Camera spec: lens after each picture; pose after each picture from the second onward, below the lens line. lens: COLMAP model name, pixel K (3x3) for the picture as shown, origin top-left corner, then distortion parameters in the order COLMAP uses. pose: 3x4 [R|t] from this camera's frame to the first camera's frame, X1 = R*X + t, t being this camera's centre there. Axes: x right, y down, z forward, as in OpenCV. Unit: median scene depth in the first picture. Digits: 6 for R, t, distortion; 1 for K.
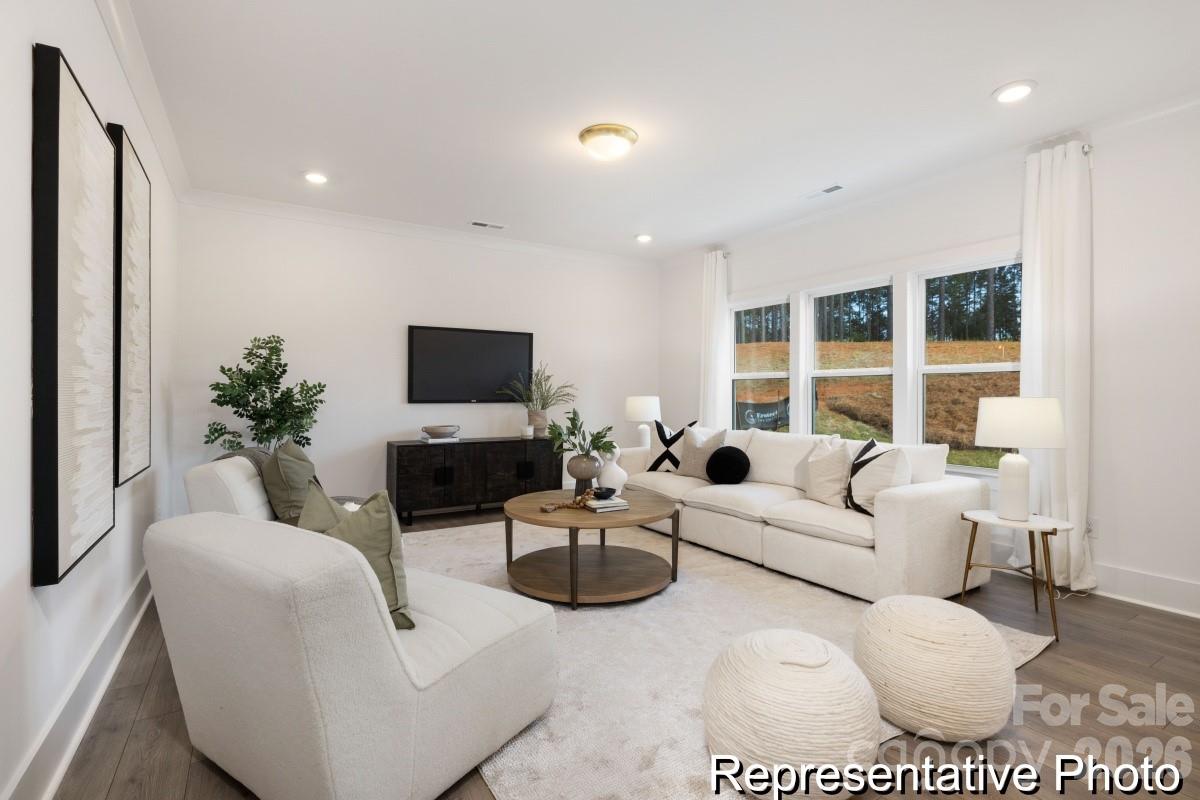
lens RADIAL K [[559.4, 0, 600.6], [0, 559.4, 392.6], [0, 0, 1]] dist [-0.008397, 0.001430]
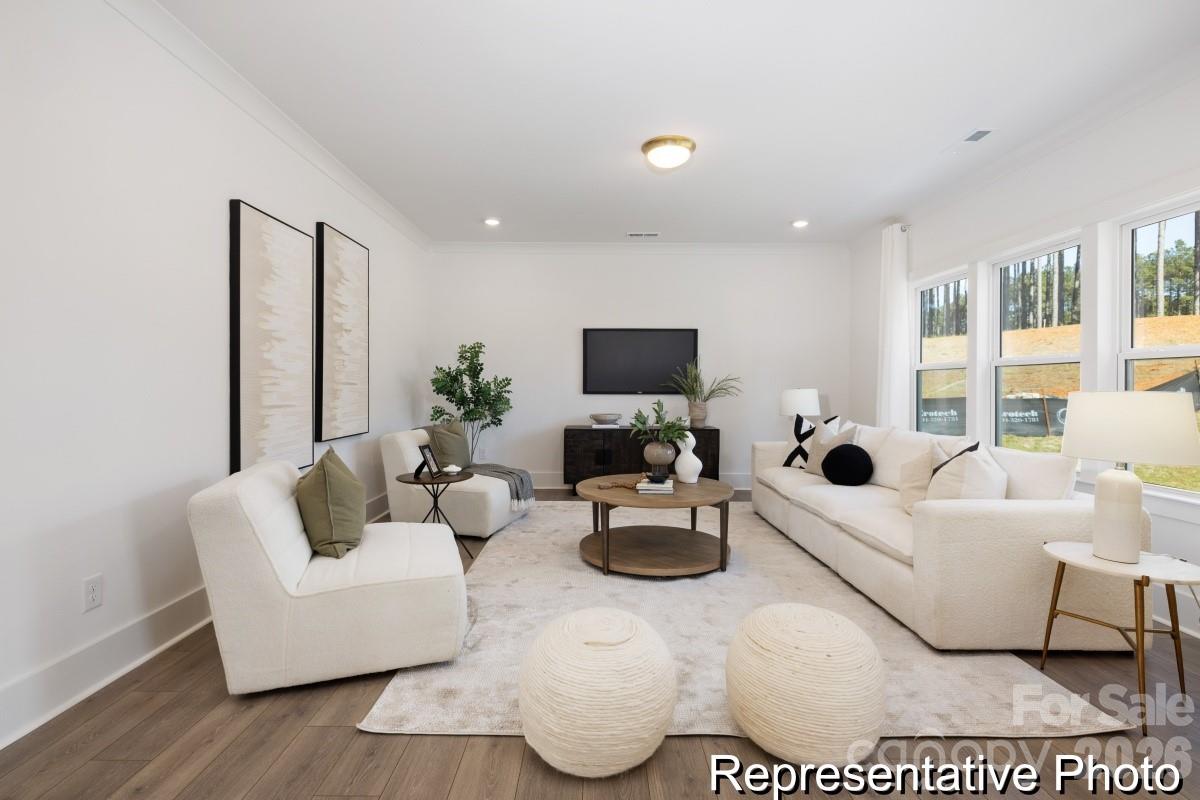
lens RADIAL K [[547.5, 0, 597.8], [0, 547.5, 393.6], [0, 0, 1]] dist [-0.019003, 0.000024]
pose [[0.846862, 0.008028, -0.531752, 0.360448], [-0.001015, 0.999909, 0.013480, 0.002515], [0.531812, -0.010876, 0.846793, 0.034503]]
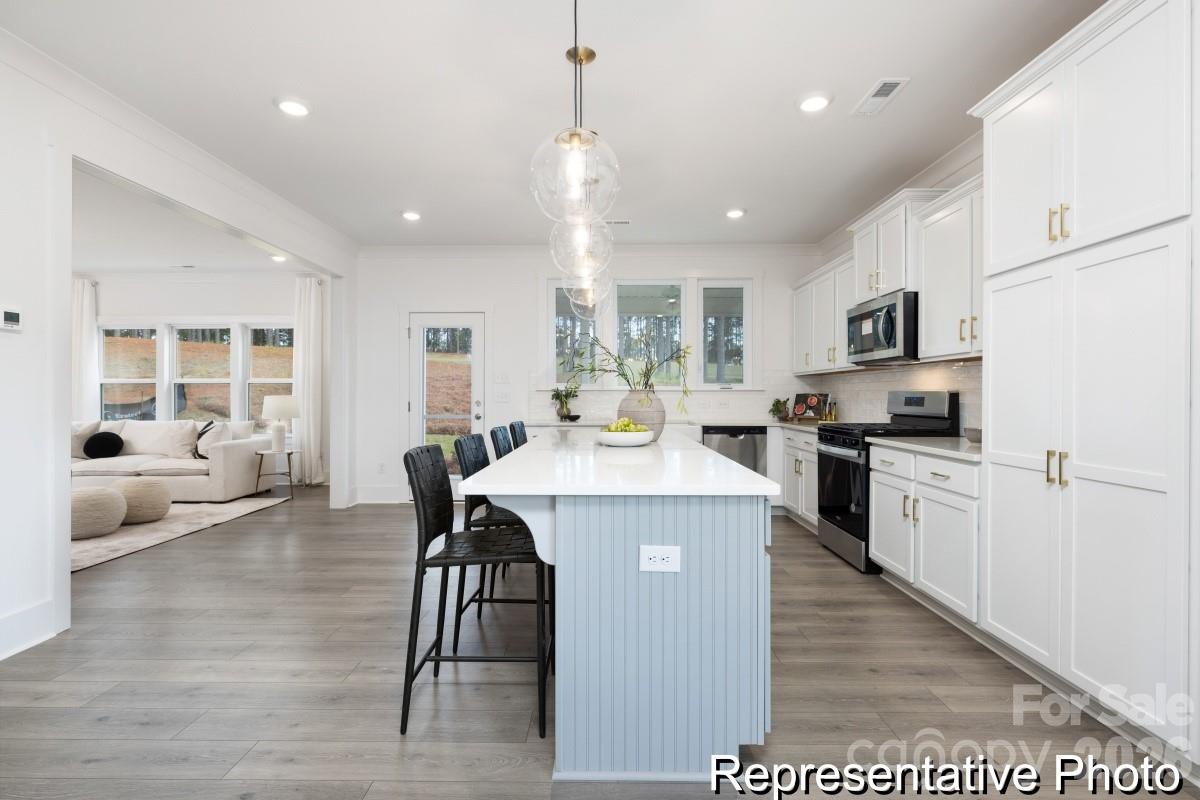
lens RADIAL K [[559.4, 0, 600.5], [0, 559.4, 395.9], [0, 0, 1]] dist [-0.008397, 0.001430]
pose [[0.539652, -0.003681, 0.841880, -0.287160], [-0.000722, 0.999988, 0.004835, -0.002162], [-0.841888, -0.003217, 0.539643, -0.845085]]
